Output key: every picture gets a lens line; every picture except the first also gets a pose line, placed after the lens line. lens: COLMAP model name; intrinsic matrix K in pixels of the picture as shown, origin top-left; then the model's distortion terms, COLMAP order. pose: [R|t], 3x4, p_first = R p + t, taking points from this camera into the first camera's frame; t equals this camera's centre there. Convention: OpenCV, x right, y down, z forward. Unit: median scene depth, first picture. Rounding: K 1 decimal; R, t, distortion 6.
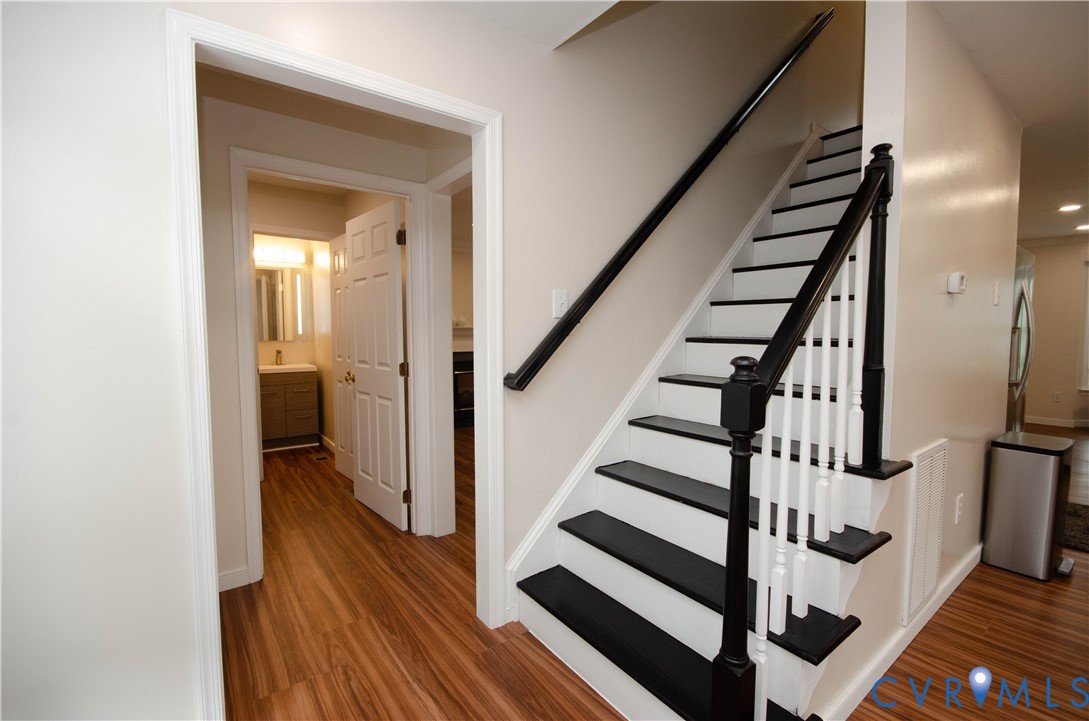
lens RADIAL K [[476.1, 0, 549.3], [0, 476.1, 362.3], [0, 0, 1]] dist [-0.003195, 0.000563]
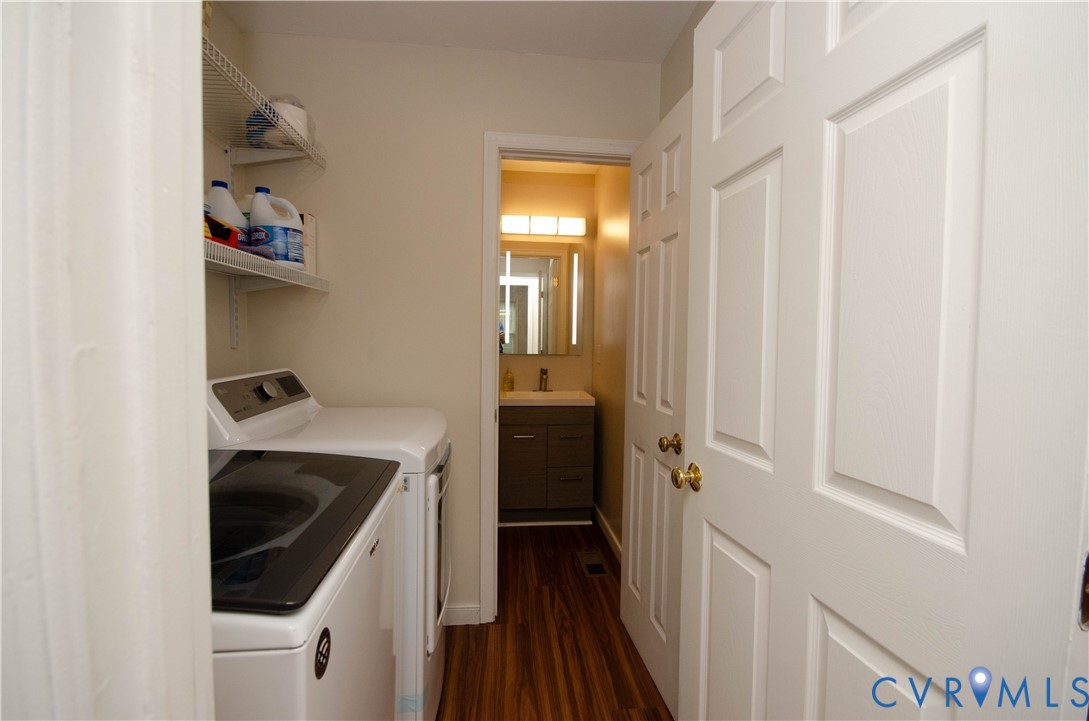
lens RADIAL K [[476.1, 0, 546.0], [0, 476.1, 358.9], [0, 0, 1]] dist [-0.003195, 0.000563]
pose [[0.849761, 0.032065, -0.526191, -0.222208], [-0.048439, 0.998675, -0.017369, -0.028288], [0.524937, 0.040247, 0.850189, 0.445004]]
